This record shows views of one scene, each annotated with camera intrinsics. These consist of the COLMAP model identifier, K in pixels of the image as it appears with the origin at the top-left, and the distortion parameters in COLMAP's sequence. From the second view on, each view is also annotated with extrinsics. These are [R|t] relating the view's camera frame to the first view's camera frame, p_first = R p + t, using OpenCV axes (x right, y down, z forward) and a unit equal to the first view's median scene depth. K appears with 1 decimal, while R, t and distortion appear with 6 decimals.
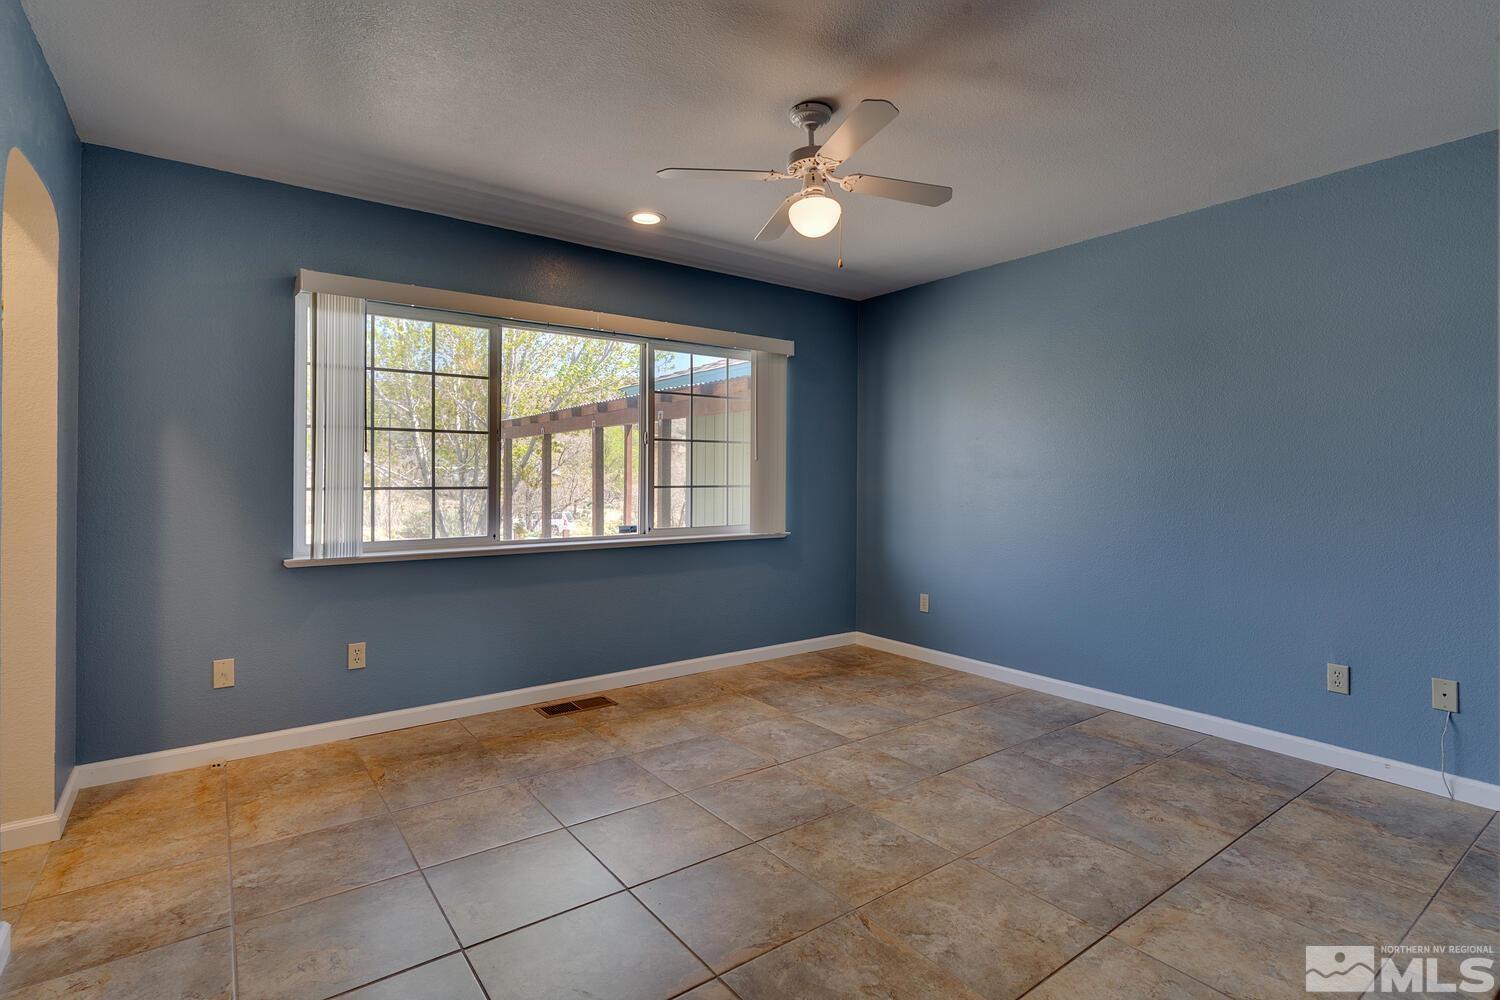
lens RADIAL K [[735.1, 0, 744.9], [0, 735.1, 467.6], [0, 0, 1]] dist [0.003933, 0.000497]
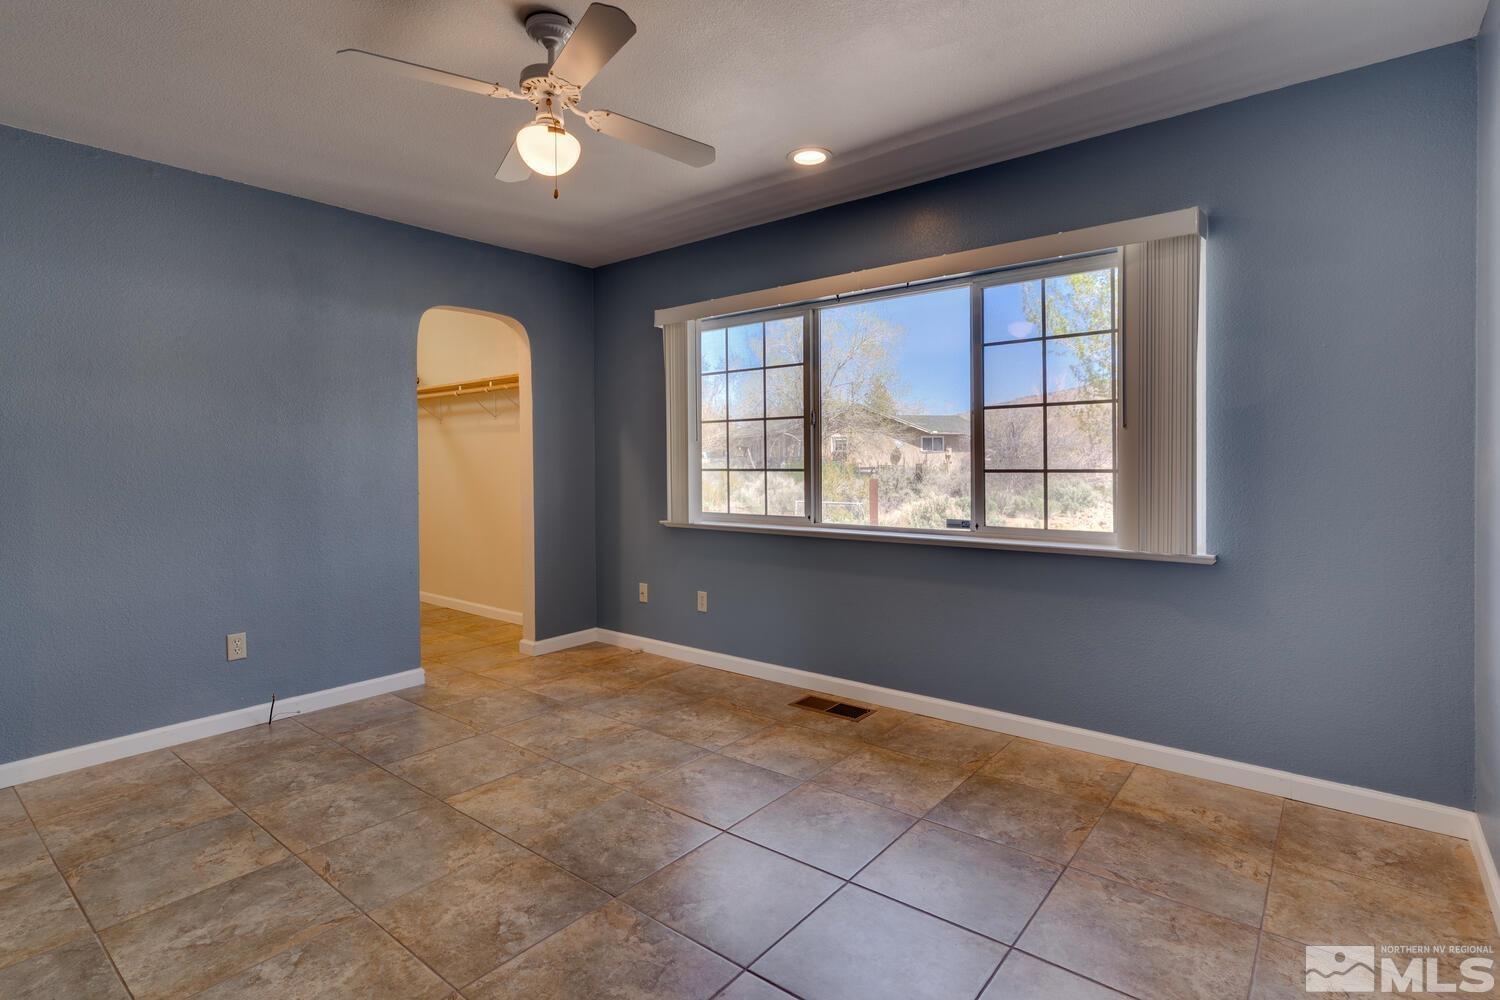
lens RADIAL K [[740.0, 0, 743.0], [0, 740.0, 463.8], [0, 0, 1]] dist [-0.001581, 0.000904]
pose [[0.247298, 0.002467, -0.968936, 0.681018], [0.022972, 0.999701, 0.008408, 0.007982], [0.968667, -0.024337, 0.247168, 0.706222]]
